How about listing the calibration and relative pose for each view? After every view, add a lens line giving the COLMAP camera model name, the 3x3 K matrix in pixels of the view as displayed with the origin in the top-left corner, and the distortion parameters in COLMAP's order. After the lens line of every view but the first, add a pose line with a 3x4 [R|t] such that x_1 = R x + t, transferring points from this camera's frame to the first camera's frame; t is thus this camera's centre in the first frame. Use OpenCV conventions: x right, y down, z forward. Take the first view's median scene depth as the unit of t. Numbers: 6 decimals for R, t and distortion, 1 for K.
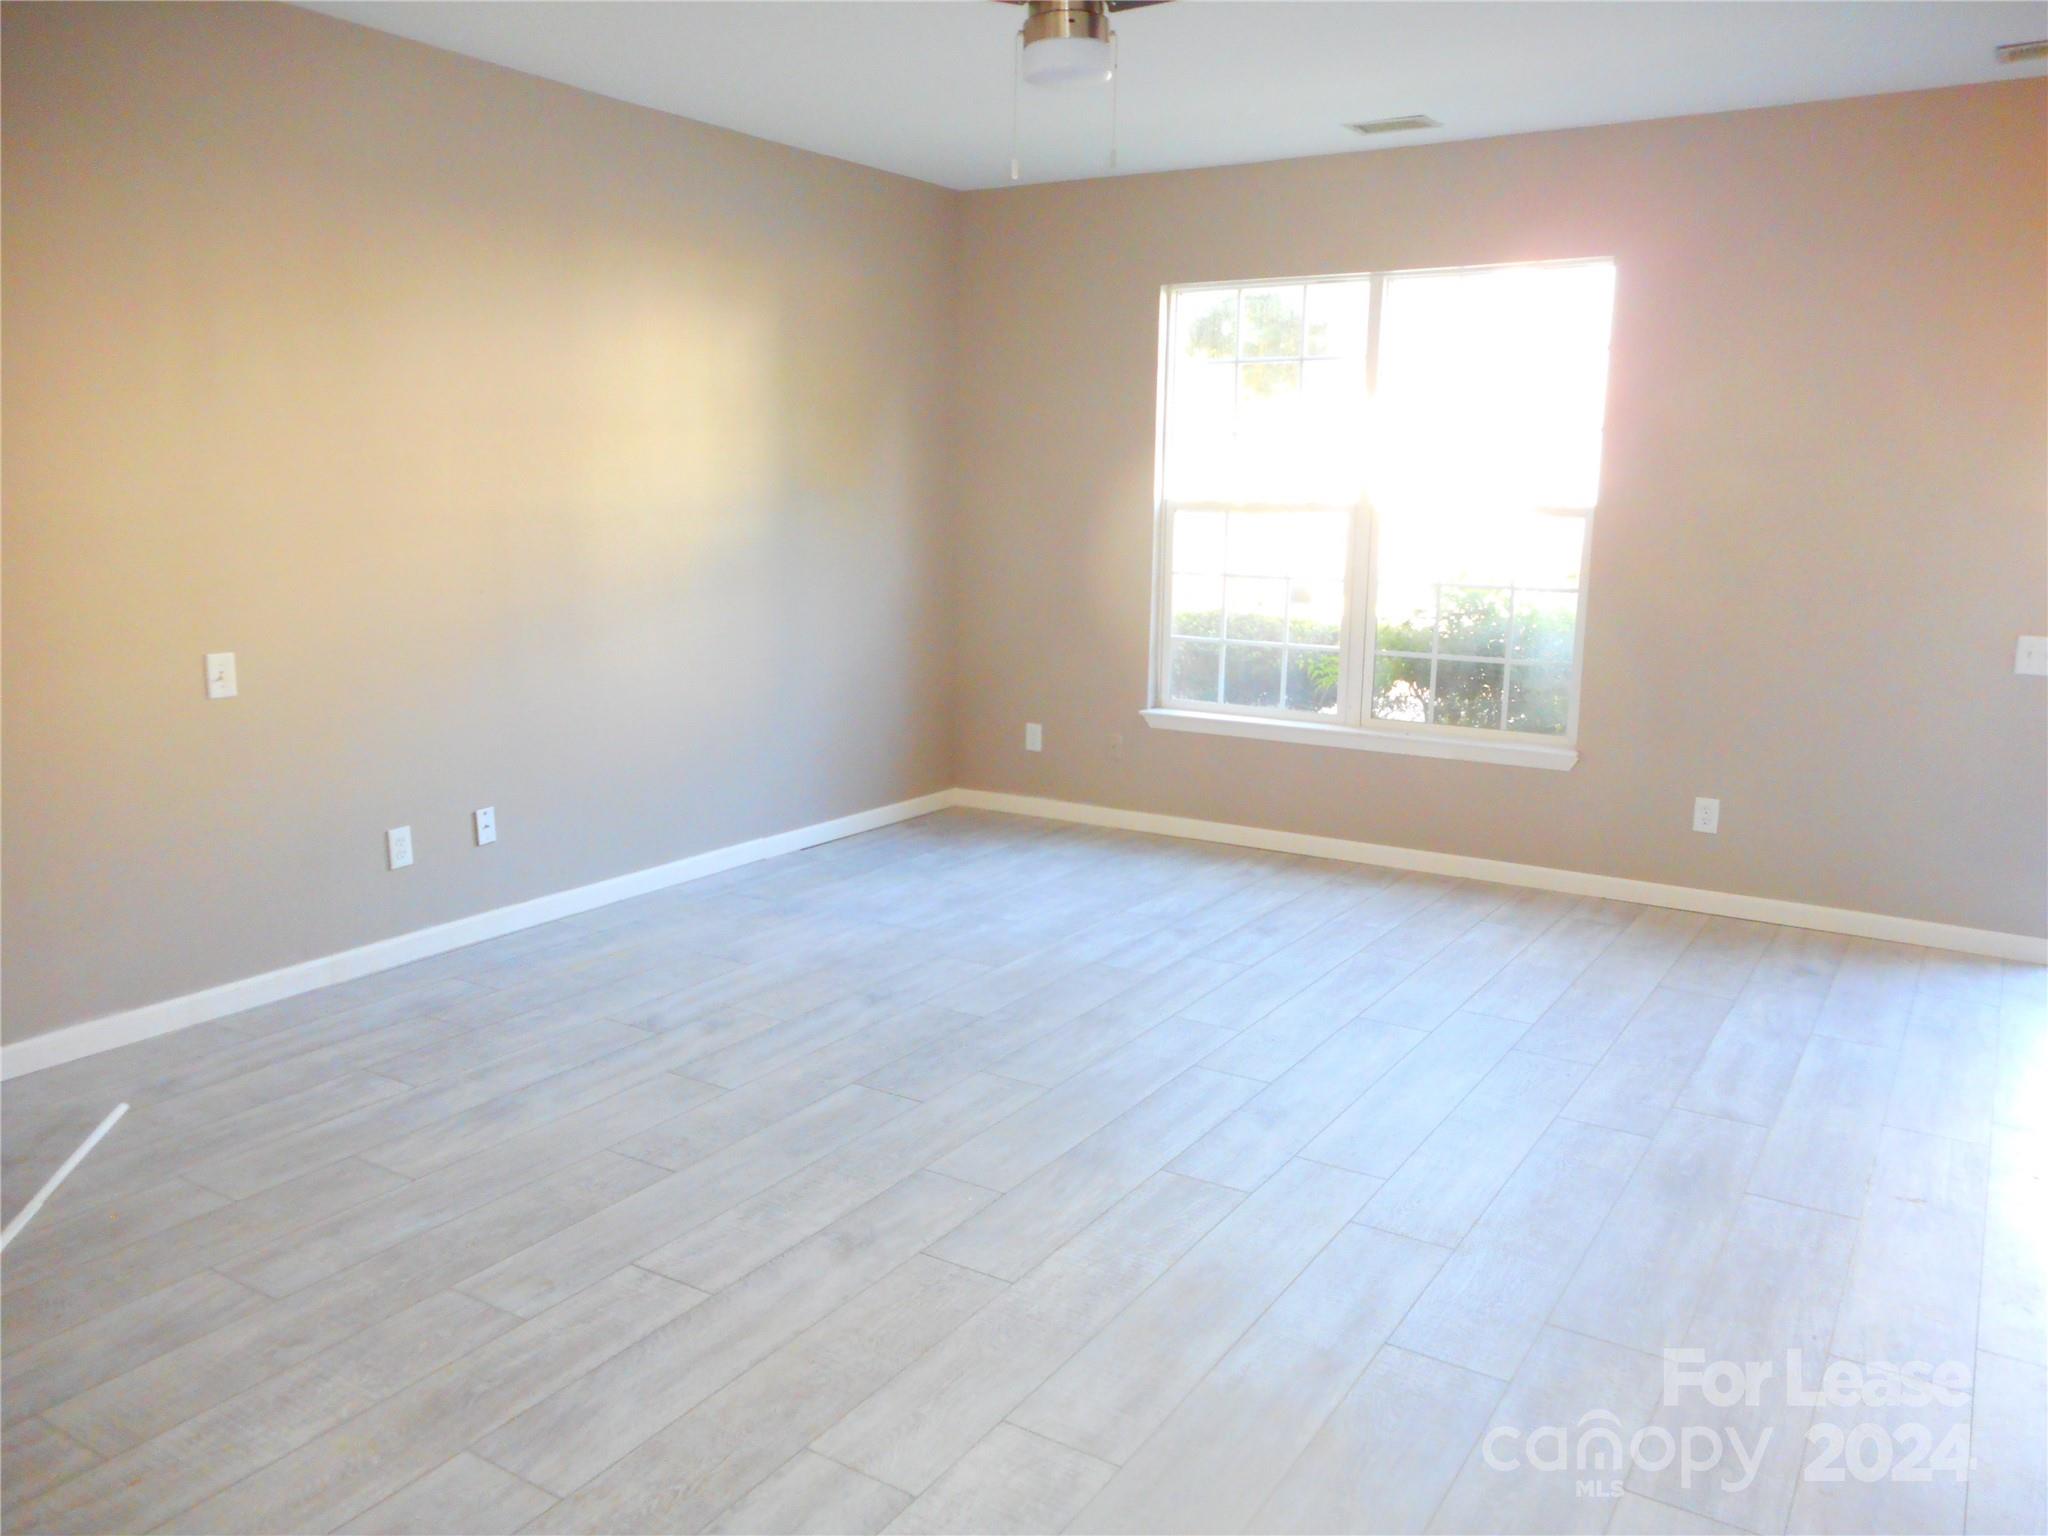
lens RADIAL K [[1550.4, 0, 1023.1], [0, 1550.4, 772.1], [0, 0, 1]] dist [0.012775, -0.003662]
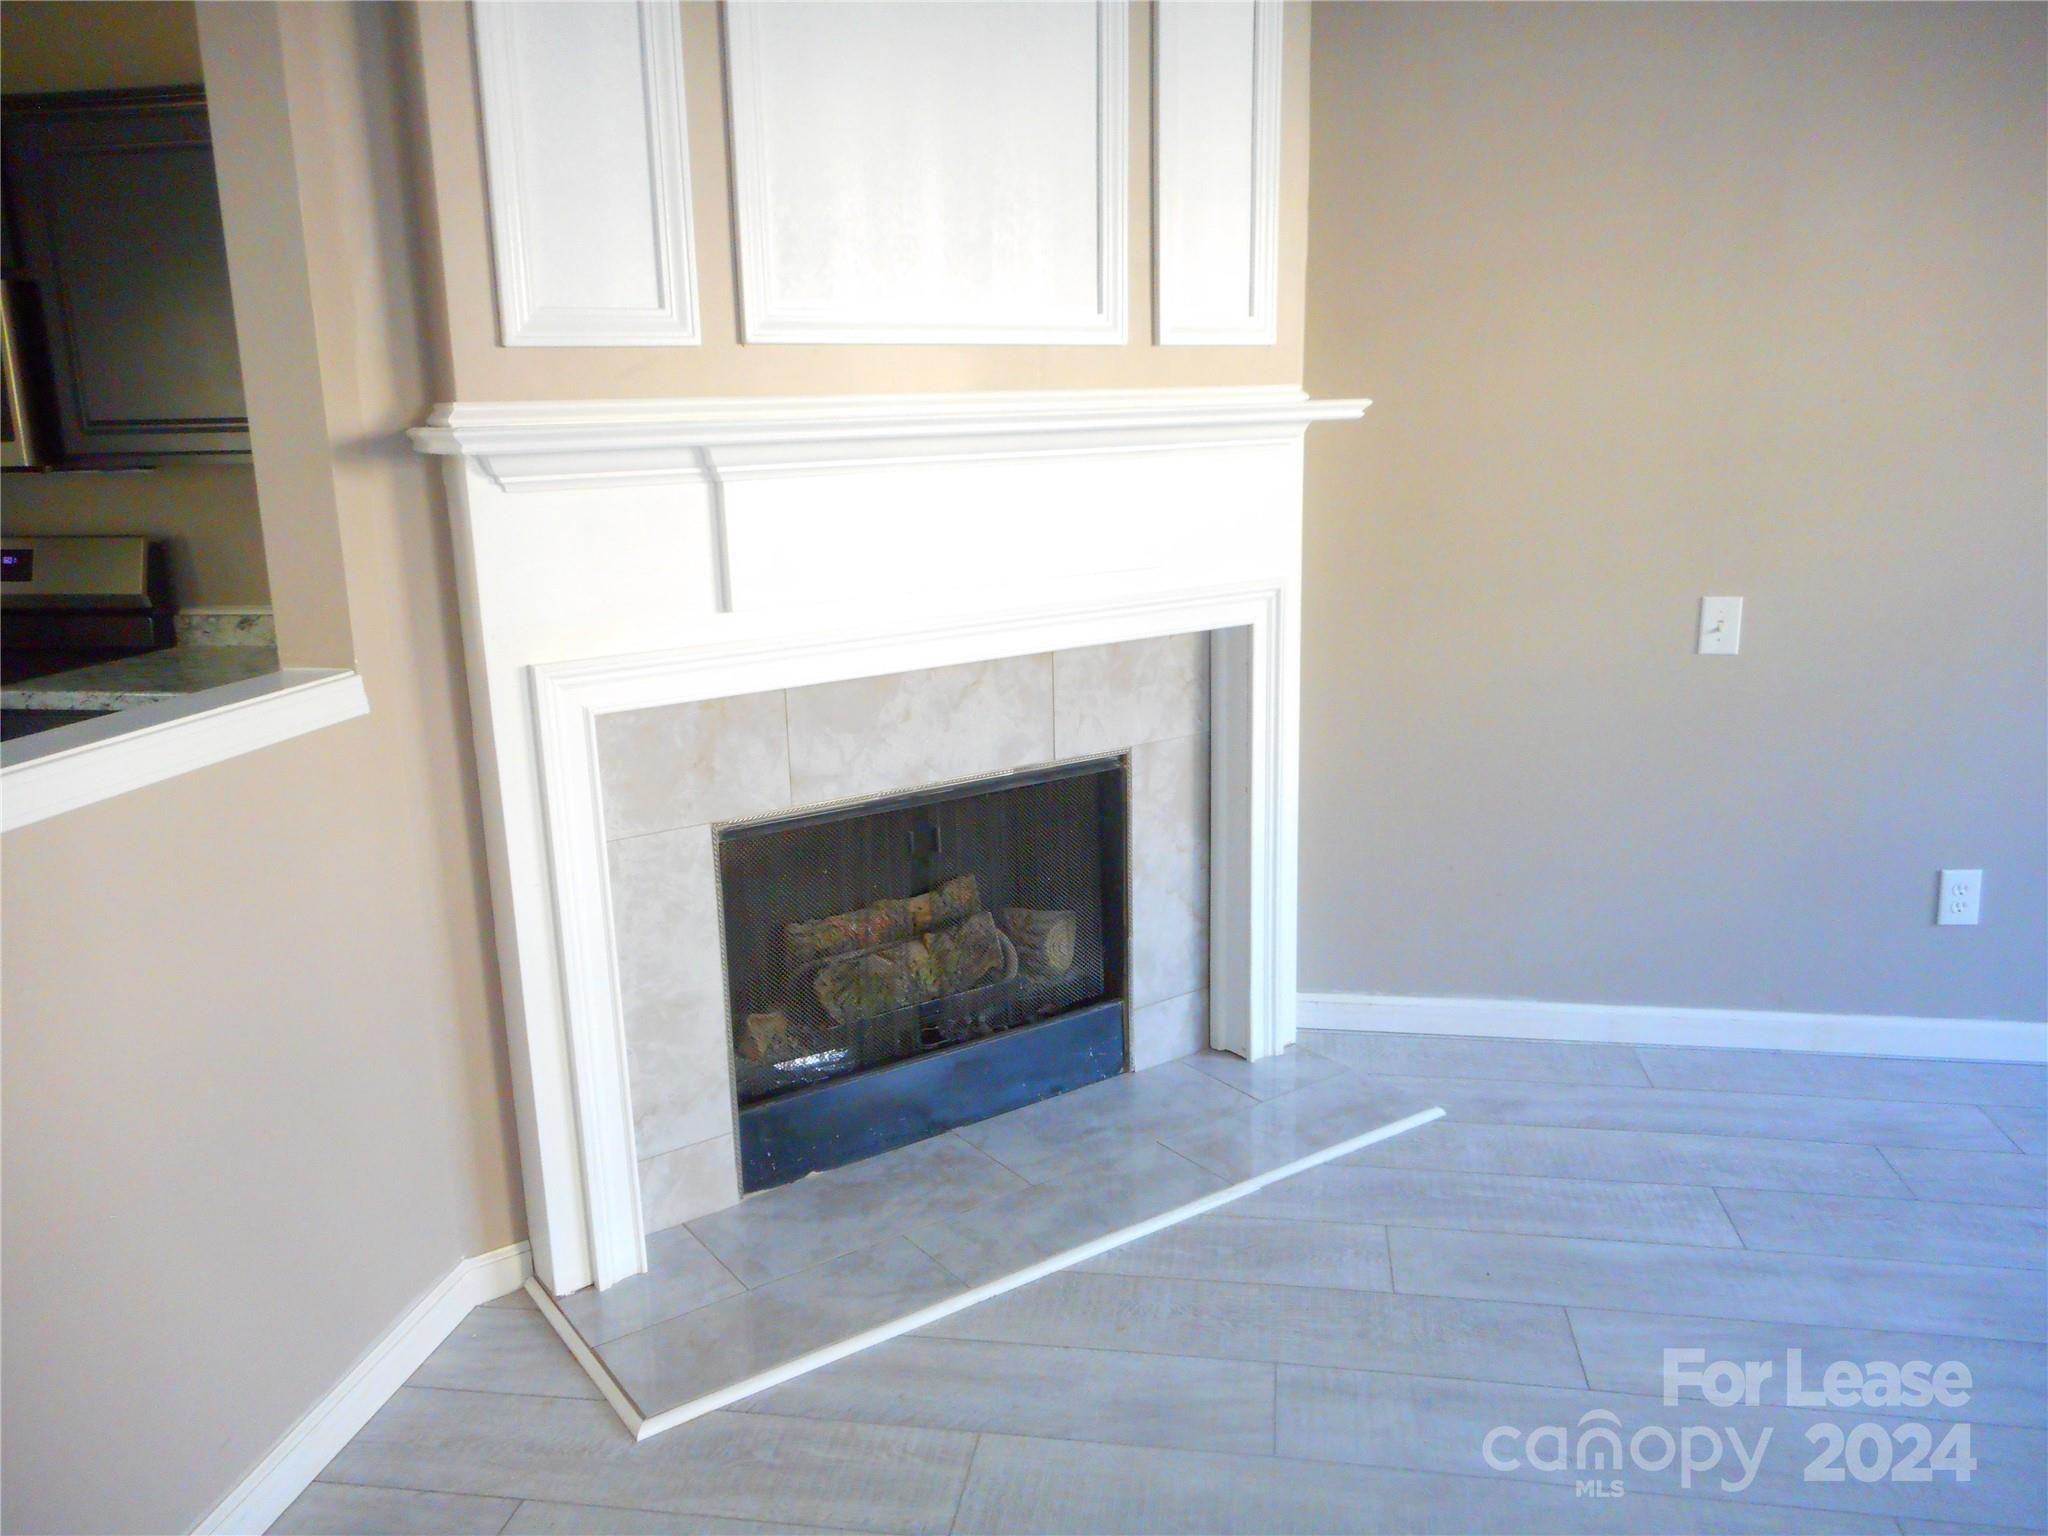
lens RADIAL K [[1550.4, 0, 1031.2], [0, 1550.4, 785.2], [0, 0, 1]] dist [0.012775, -0.003662]
pose [[0.392682, 0.206637, -0.896160, 0.059152], [-0.150149, 0.975762, 0.159199, -0.057345], [0.907335, 0.072043, 0.414190, 0.381845]]
